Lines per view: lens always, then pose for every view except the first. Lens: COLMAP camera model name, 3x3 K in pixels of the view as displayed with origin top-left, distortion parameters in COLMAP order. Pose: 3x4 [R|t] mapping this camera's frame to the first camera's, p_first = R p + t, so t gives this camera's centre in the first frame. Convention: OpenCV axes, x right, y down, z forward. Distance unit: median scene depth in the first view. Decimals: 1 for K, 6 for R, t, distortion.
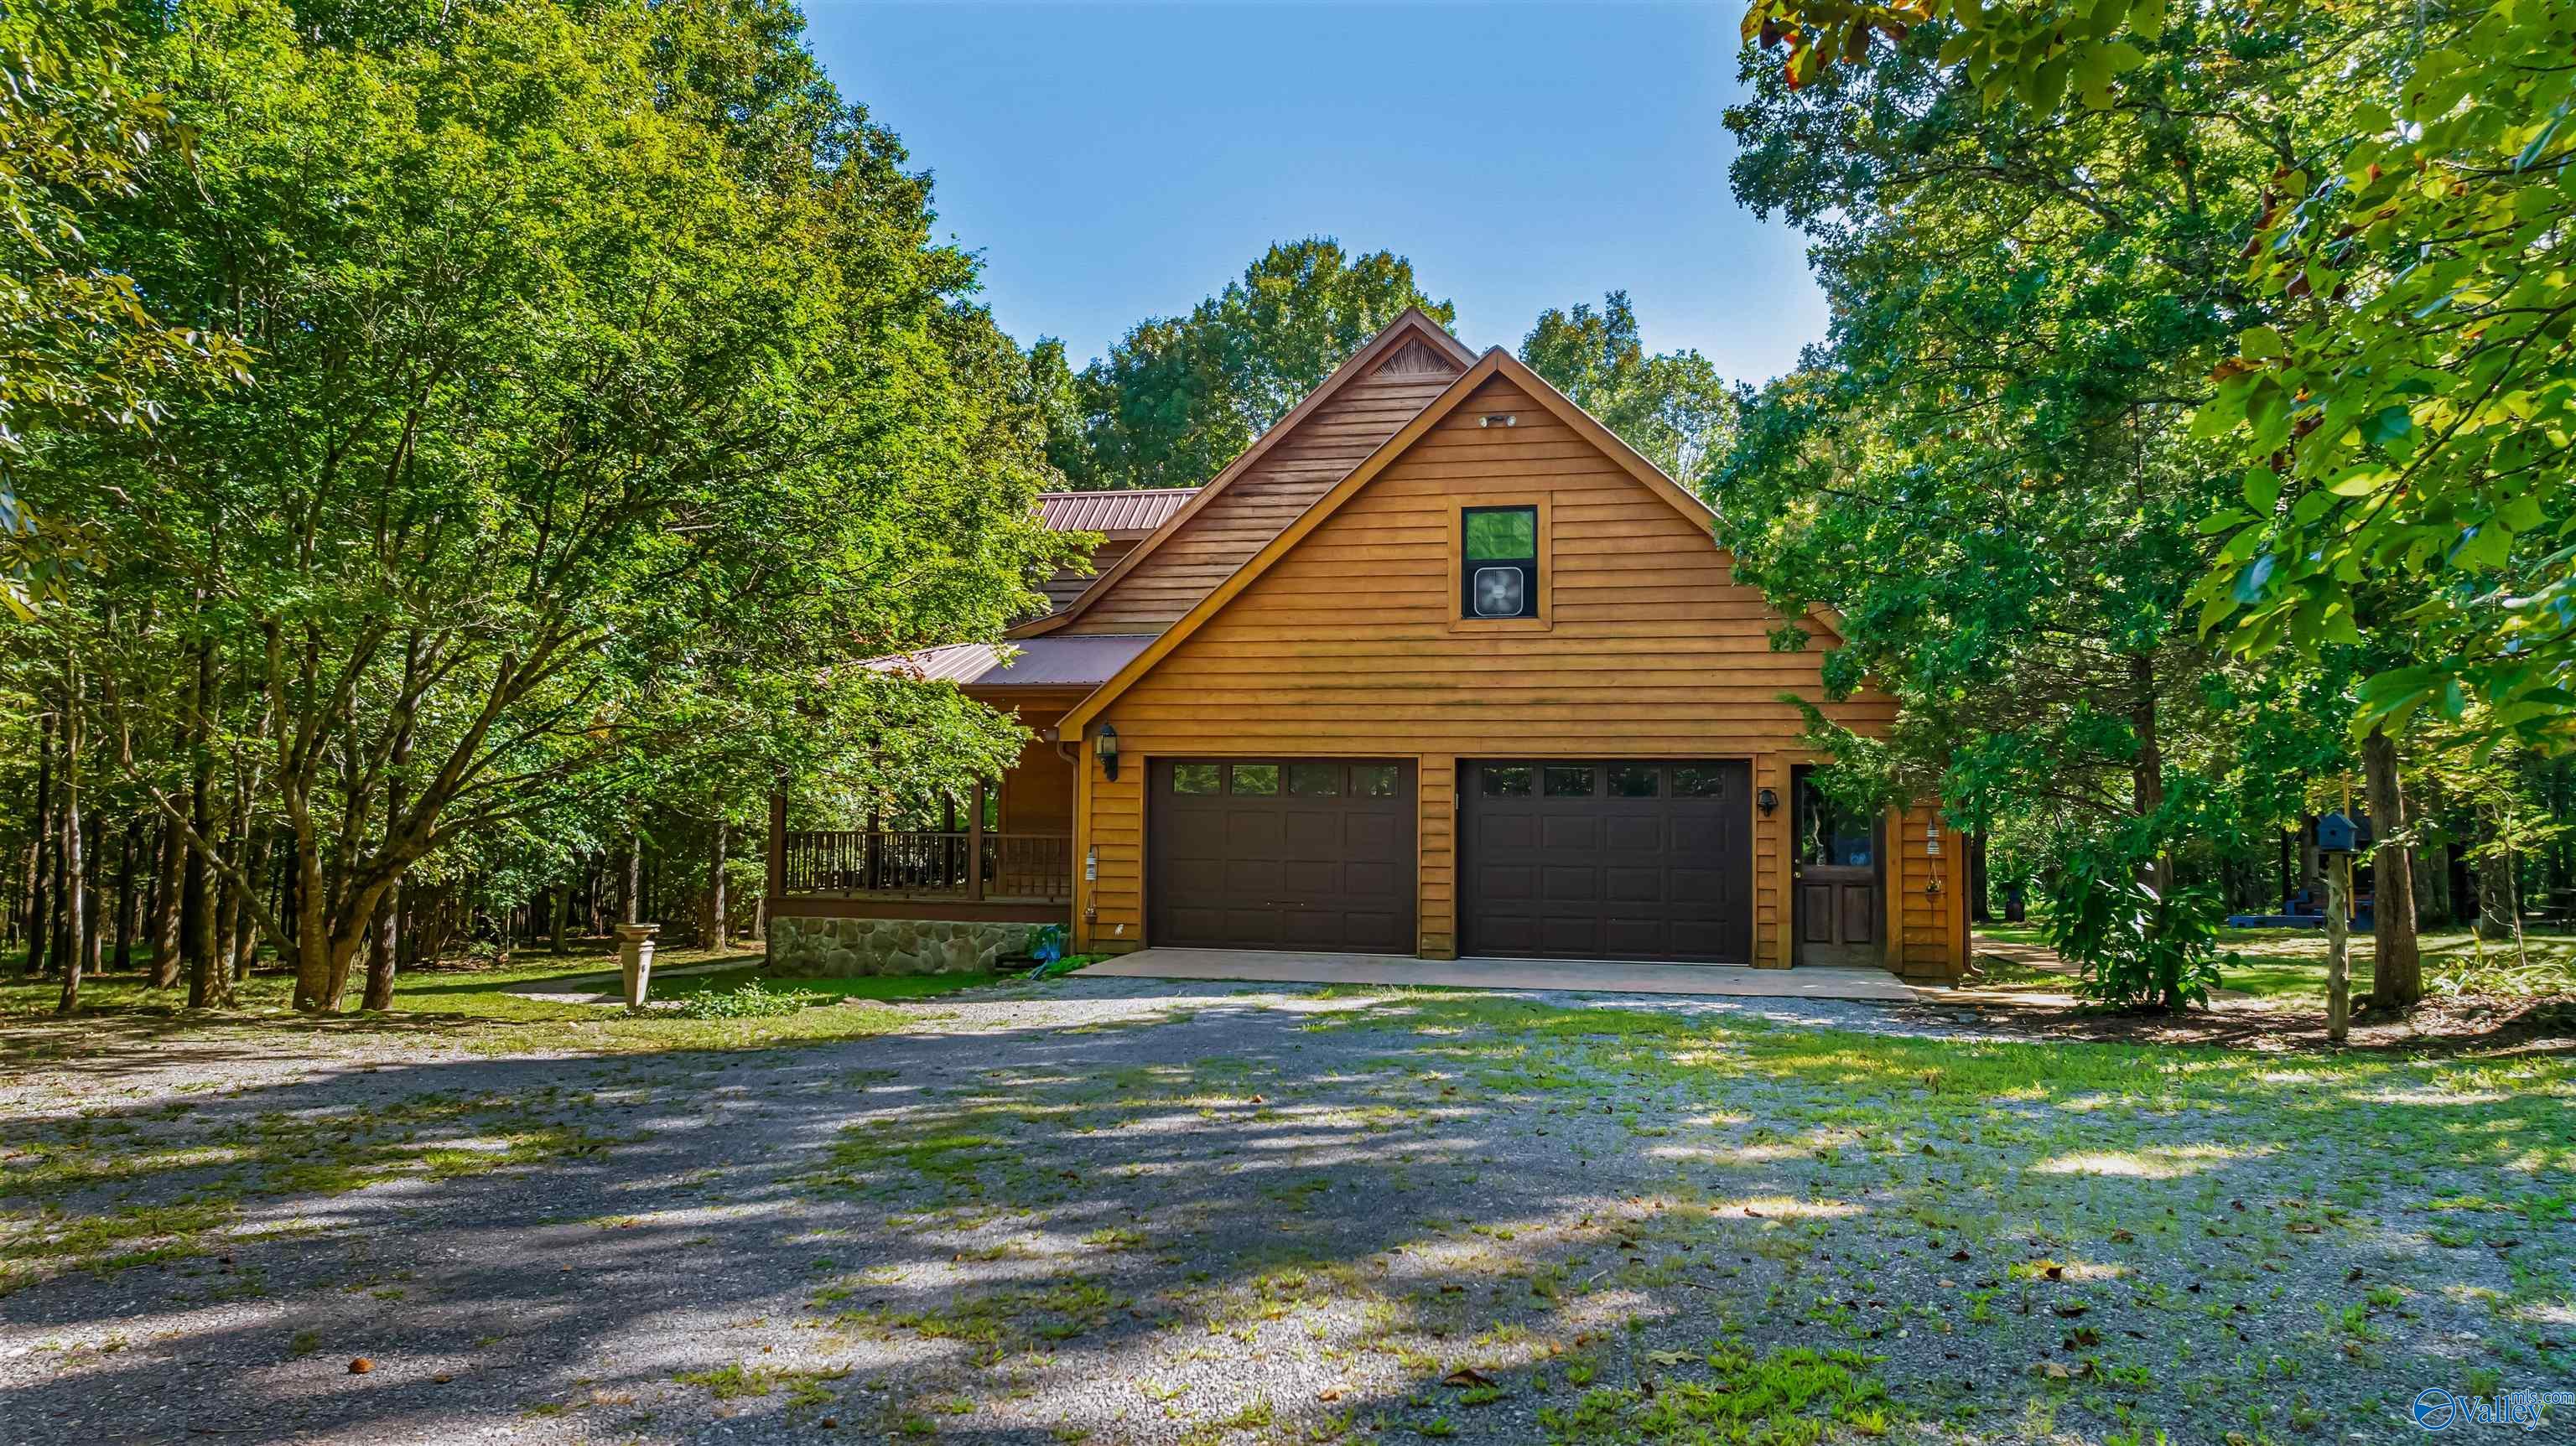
lens RADIAL K [[1837.3, 0, 1288.4], [0, 1837.3, 731.2], [0, 0, 1]] dist [-0.001277, -0.001948]
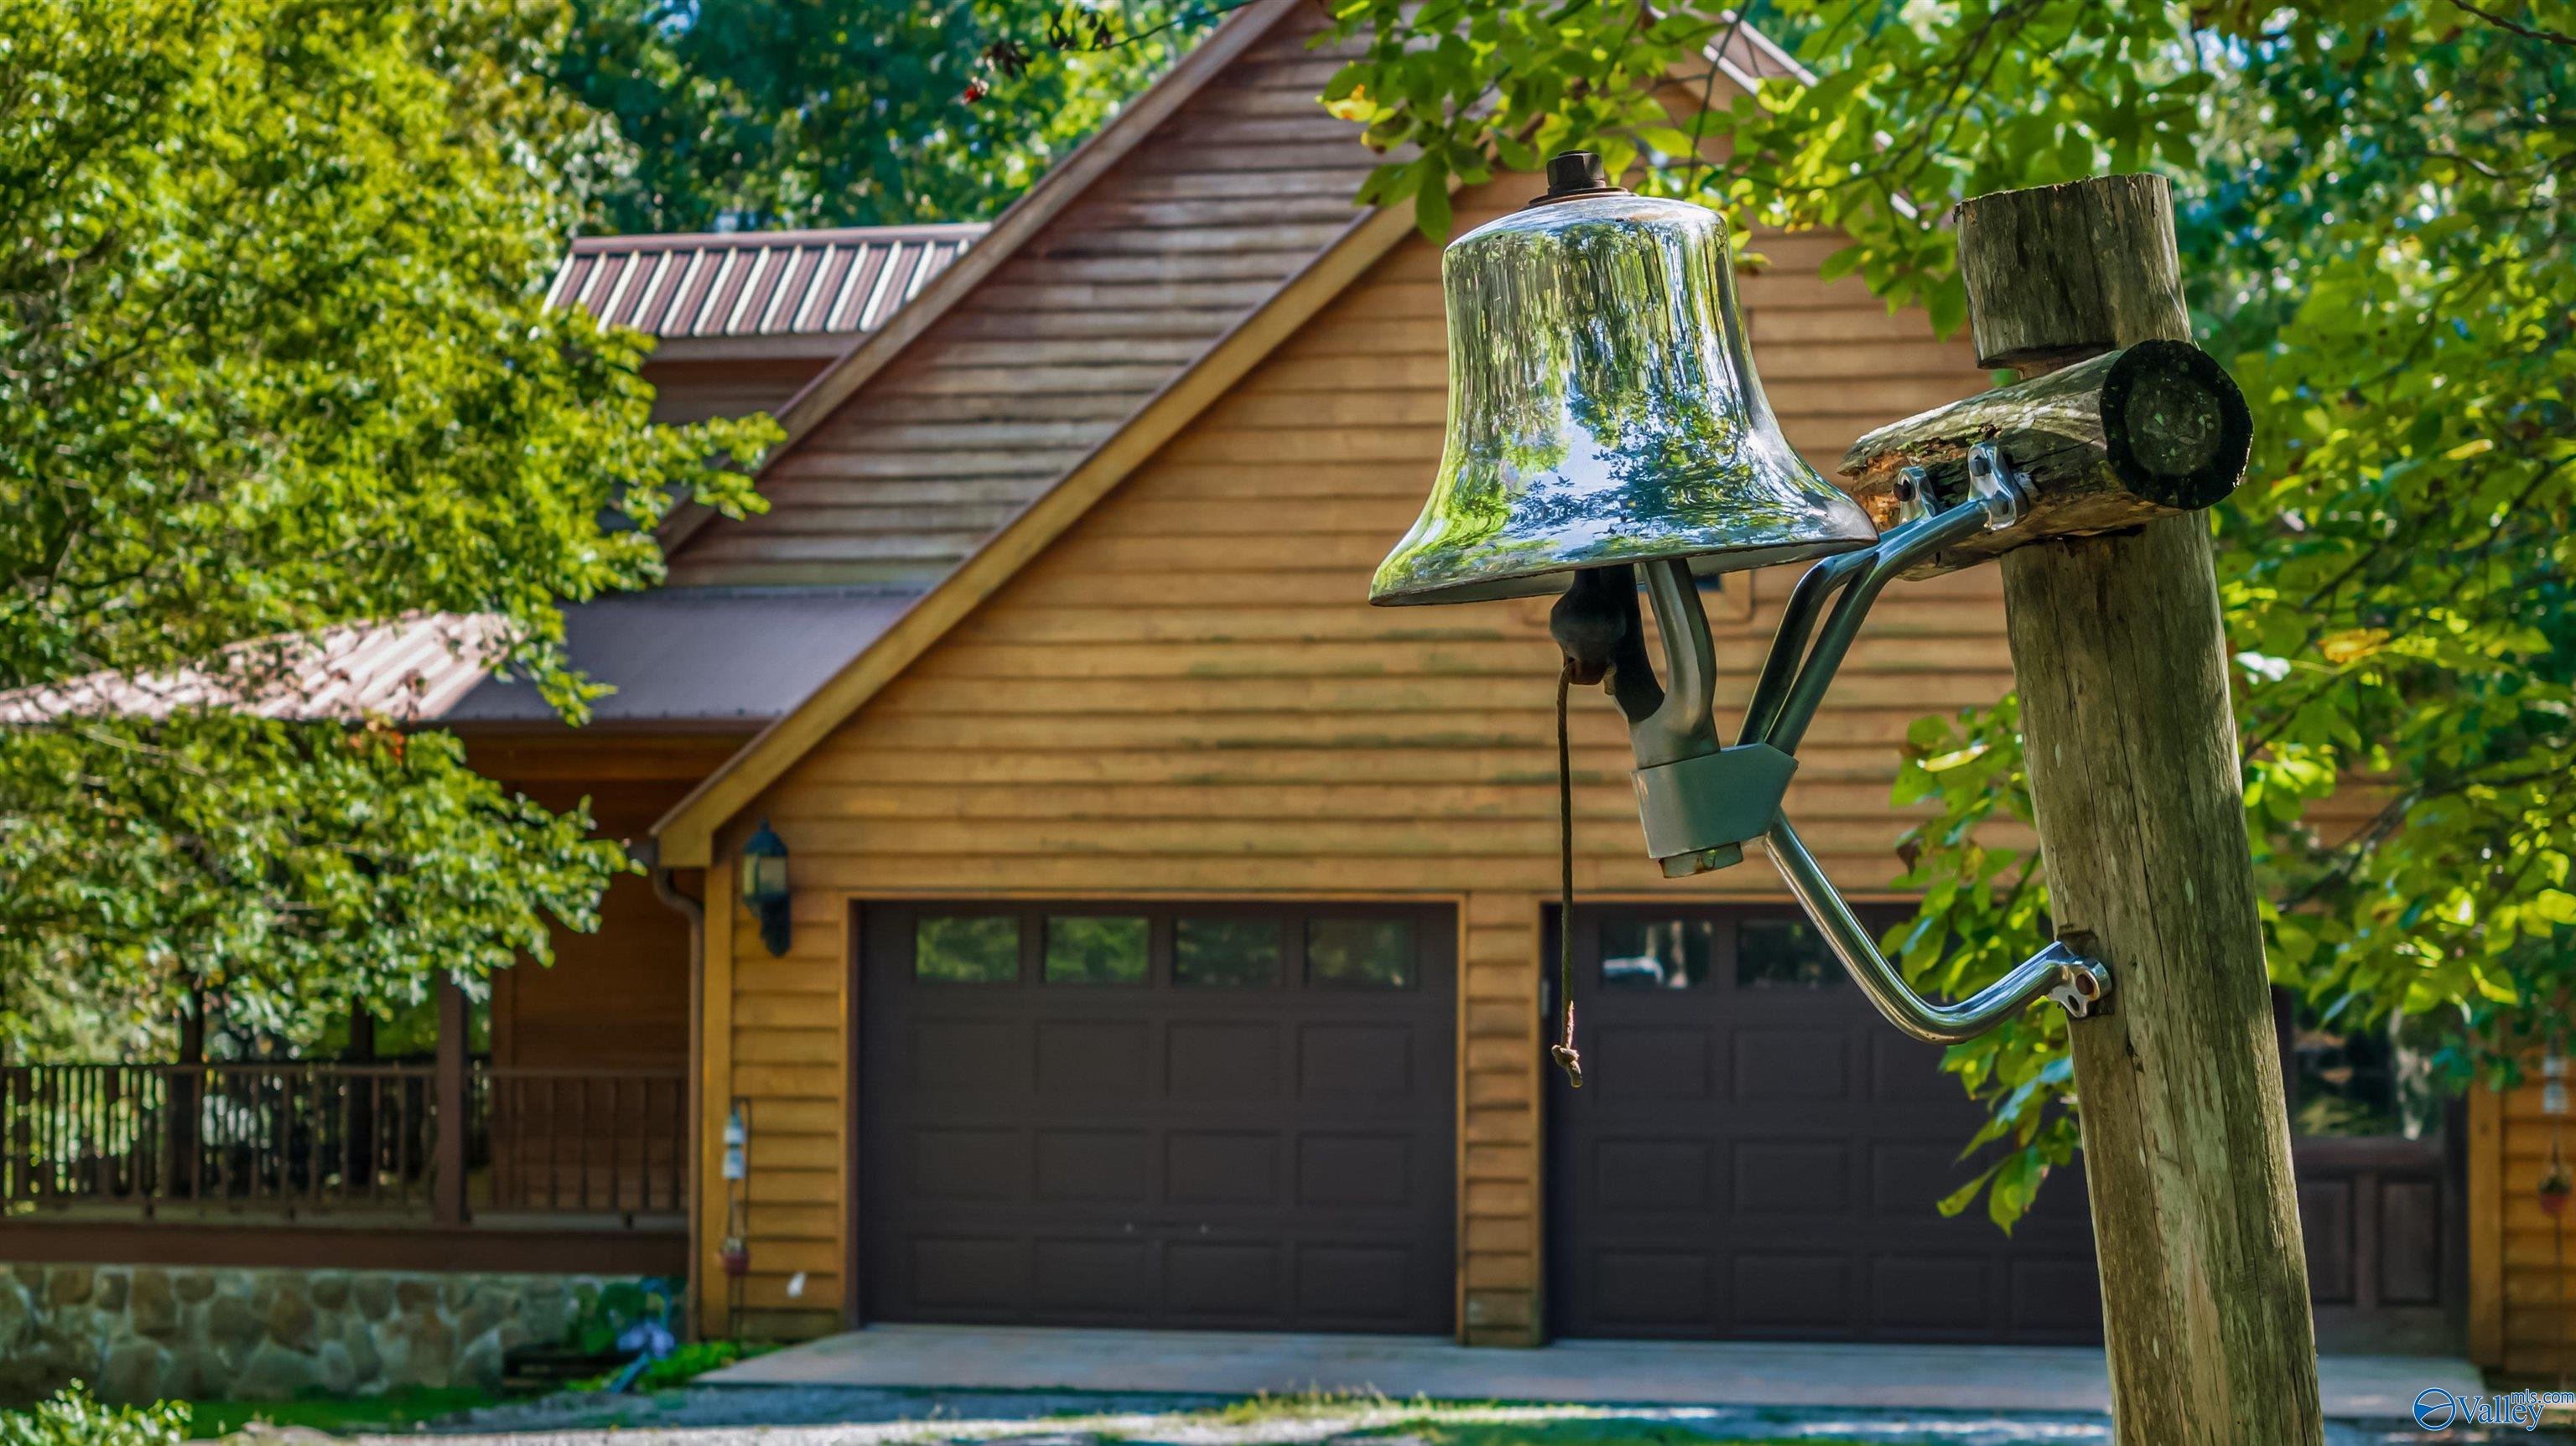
lens RADIAL K [[5254.3, 0, 1287.6], [0, 5254.3, 720.6], [0, 0, 1]] dist [-0.010722, 0.000000]
pose [[0.999897, -0.004655, 0.013613, 0.011161], [0.004710, 0.999981, -0.004039, -0.024573], [-0.013594, 0.004103, 0.999899, -0.286186]]
